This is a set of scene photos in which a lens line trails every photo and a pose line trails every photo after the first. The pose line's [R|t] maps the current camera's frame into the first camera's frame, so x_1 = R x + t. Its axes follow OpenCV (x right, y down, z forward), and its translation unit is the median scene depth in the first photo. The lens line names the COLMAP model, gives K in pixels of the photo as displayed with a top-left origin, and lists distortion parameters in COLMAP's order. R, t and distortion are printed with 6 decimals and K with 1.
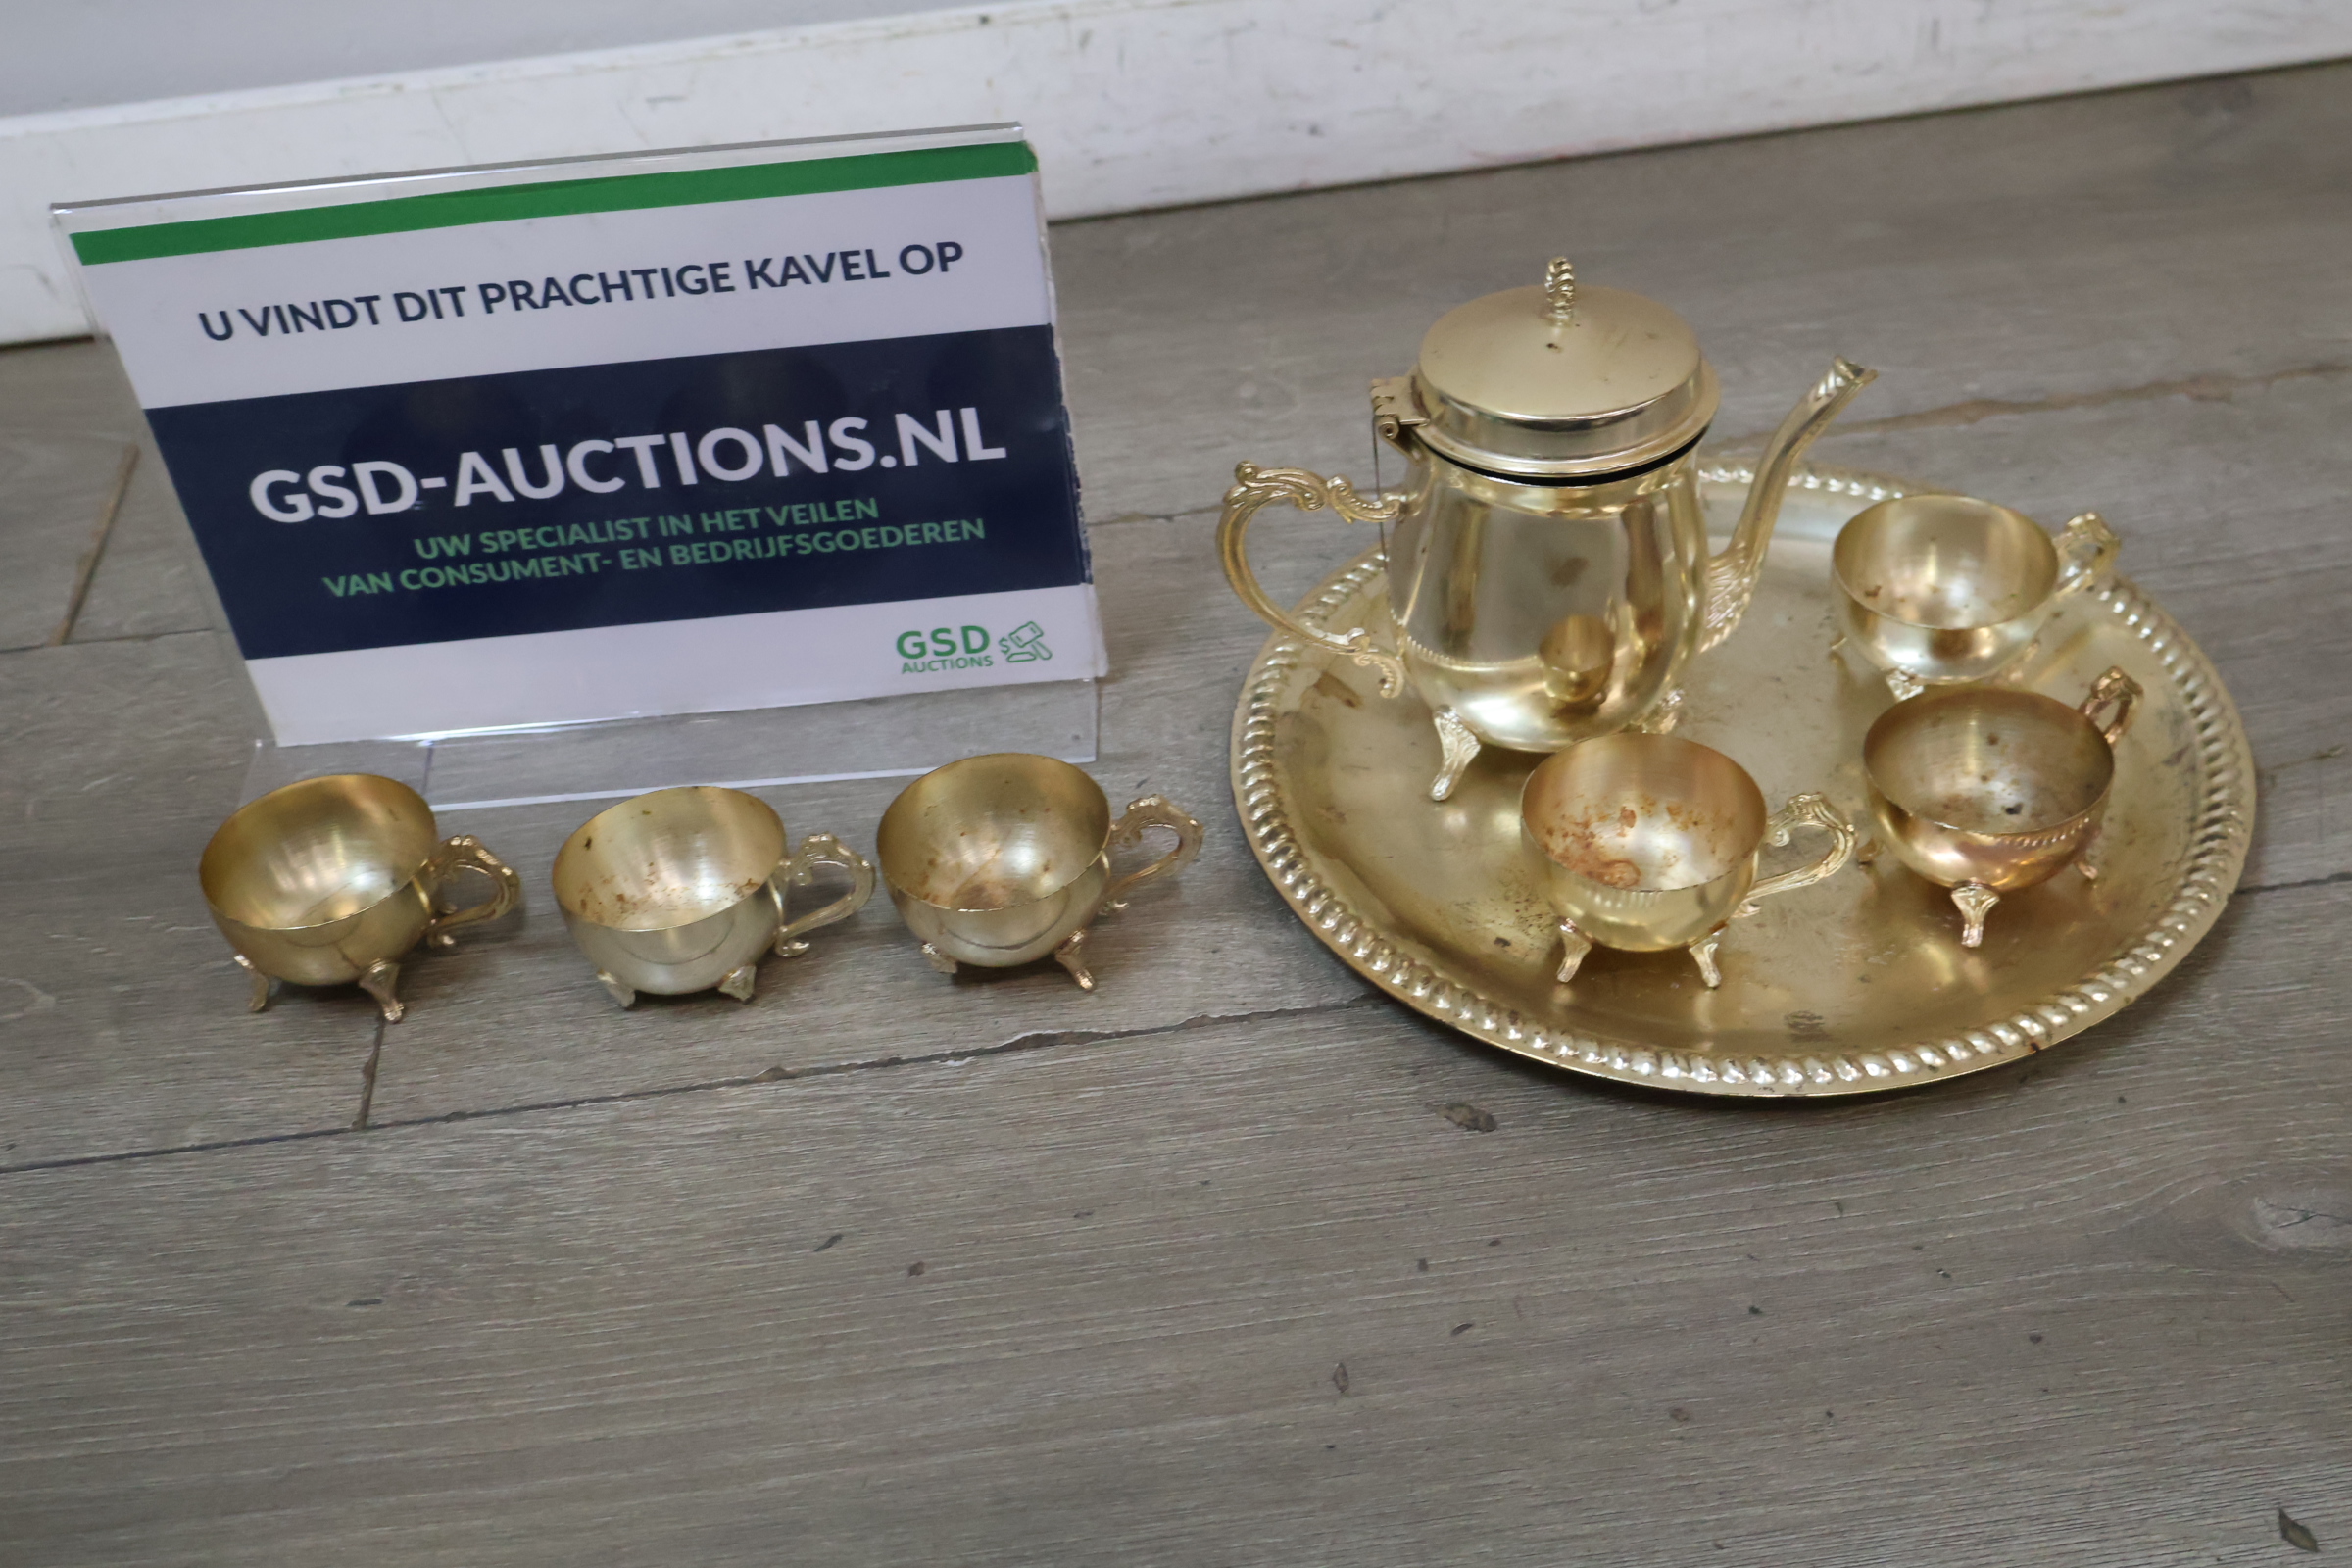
lens RADIAL K [[2718.0, 0, 1186.0], [0, 2718.0, 784.8], [0, 0, 1]] dist [0.007292, 0.000000]
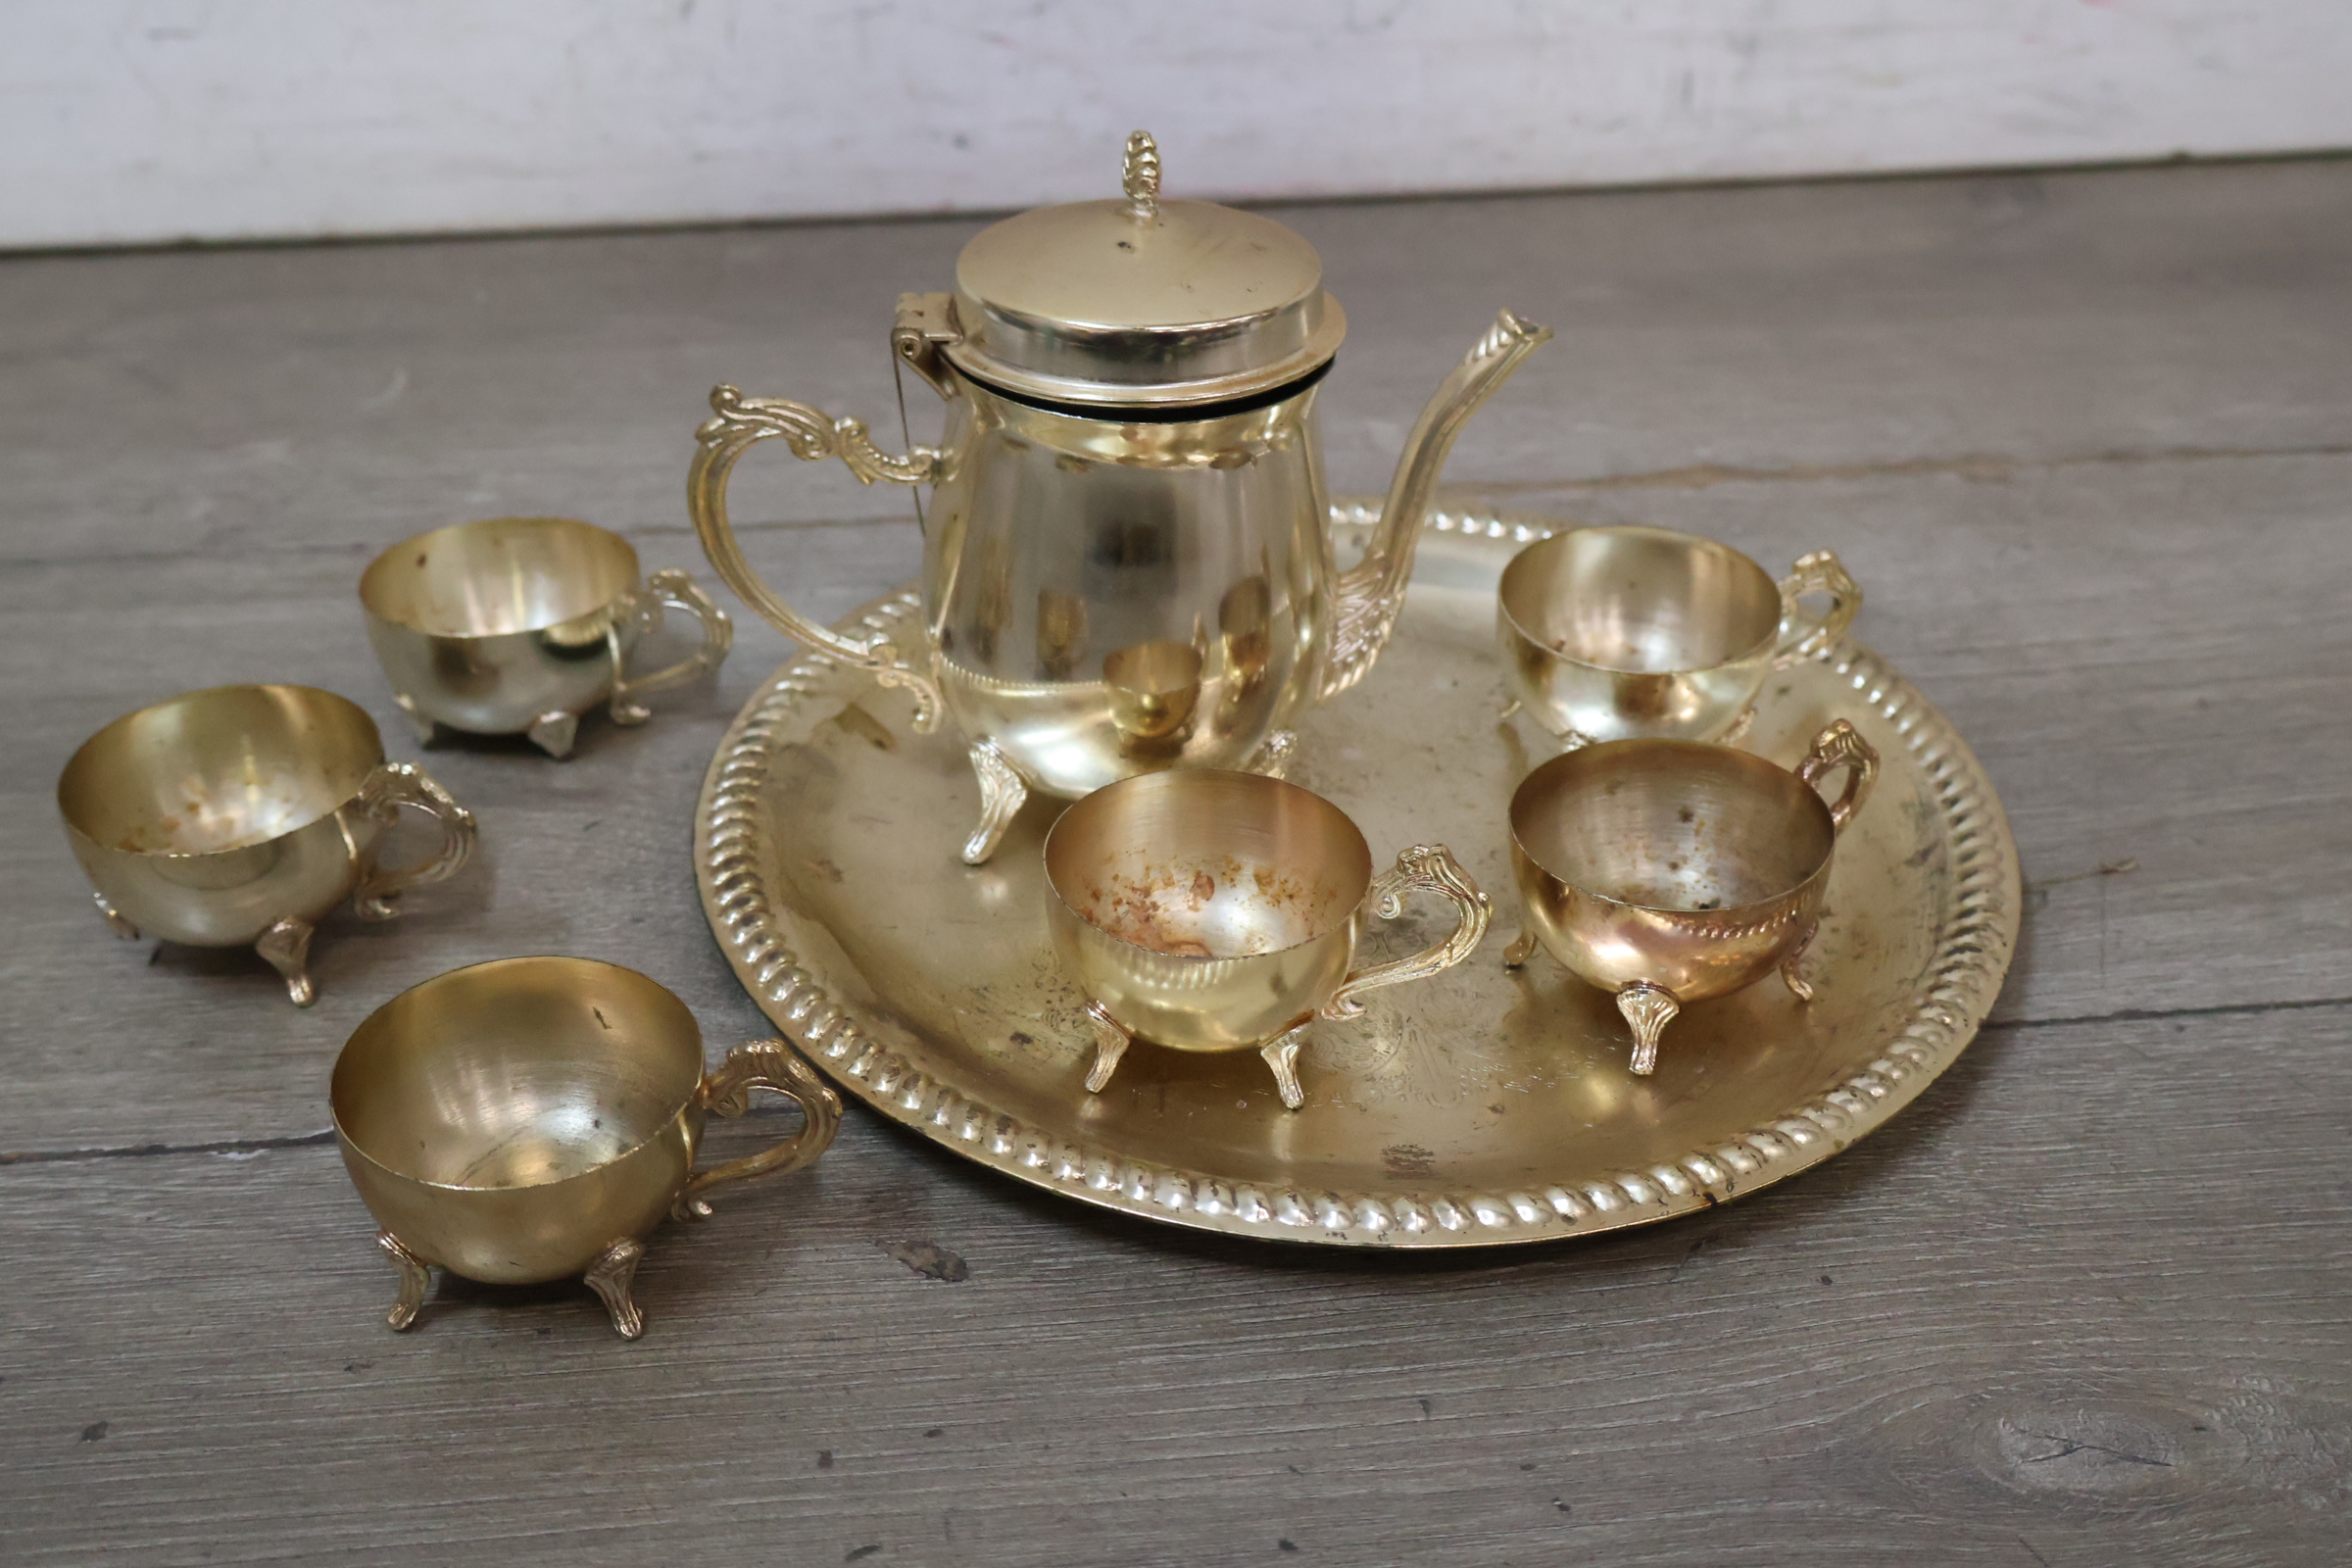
lens RADIAL K [[2718.0, 0, 1170.5], [0, 2718.0, 780.1], [0, 0, 1]] dist [0.007292, 0.000000]
pose [[0.996427, 0.063733, 0.055417, 0.114877], [-0.057149, 0.991925, -0.113218, 0.071710], [-0.062186, 0.109646, 0.992023, 0.262768]]
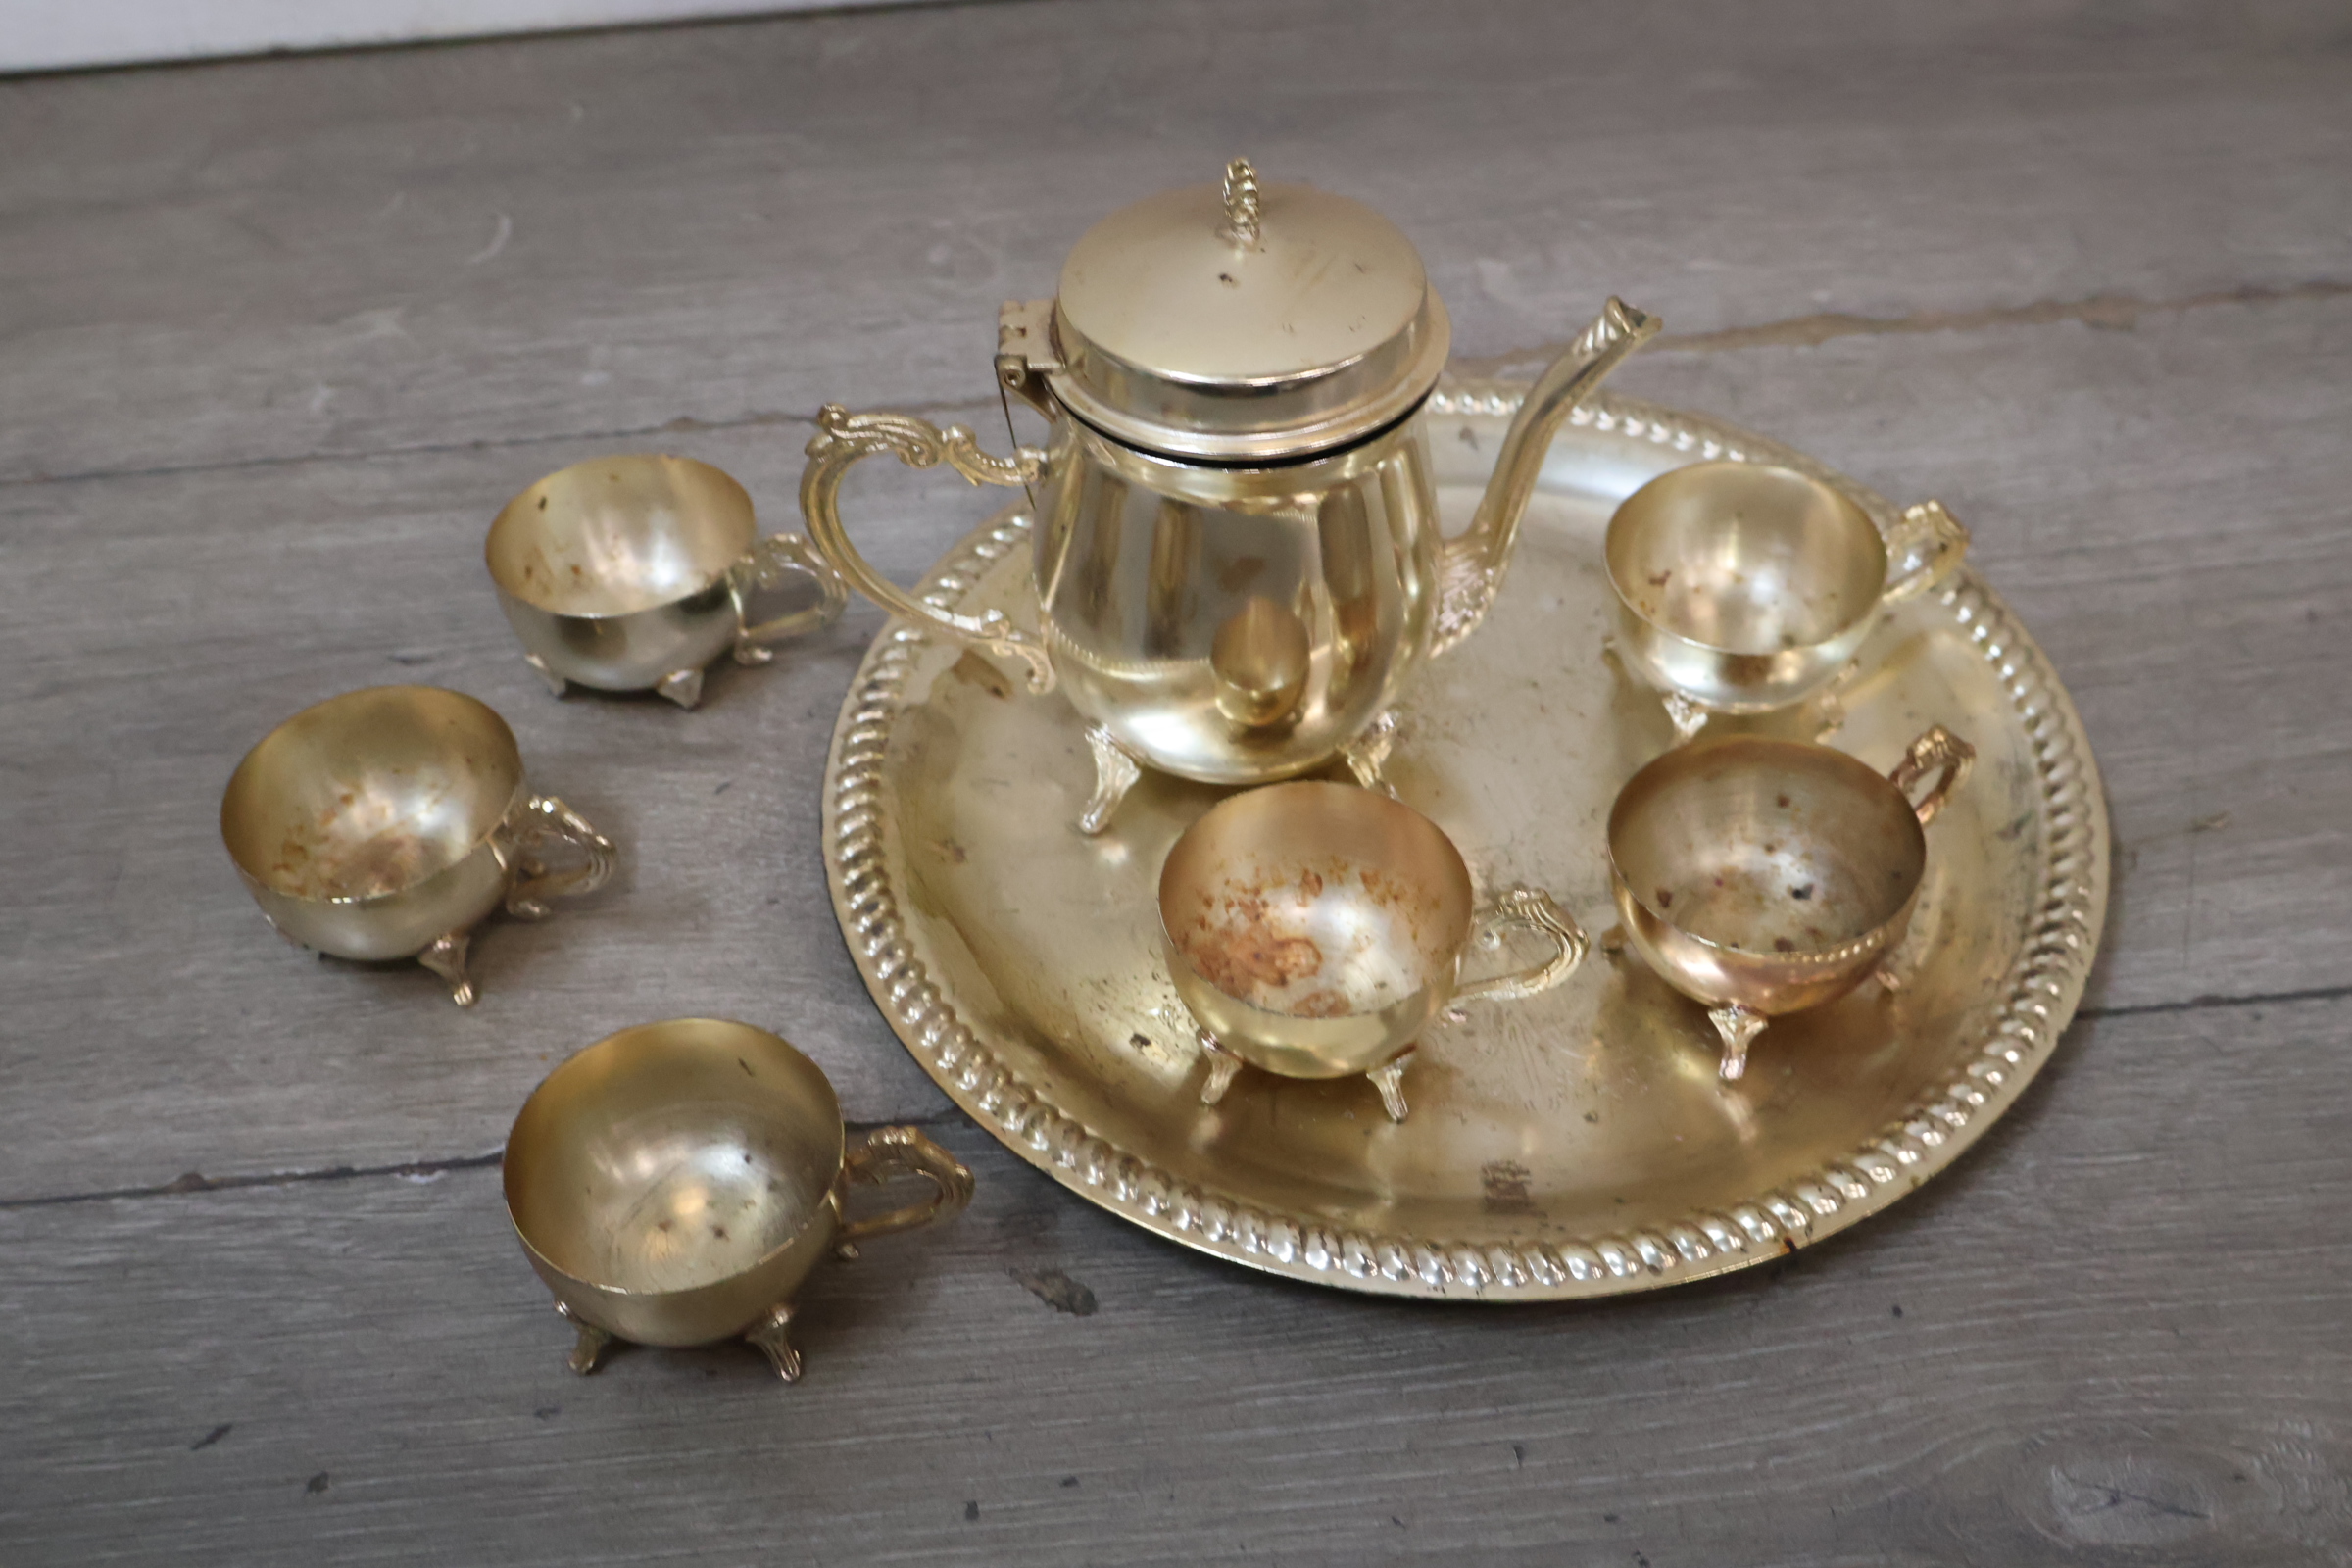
lens RADIAL K [[2718.0, 0, 1176.0], [0, 2718.0, 797.3], [0, 0, 1]] dist [0.007292, 0.000000]
pose [[0.998955, 0.039132, 0.023606, 0.108757], [-0.041399, 0.993633, 0.104784, -0.096960], [-0.019355, -0.105652, 0.994215, 0.236385]]
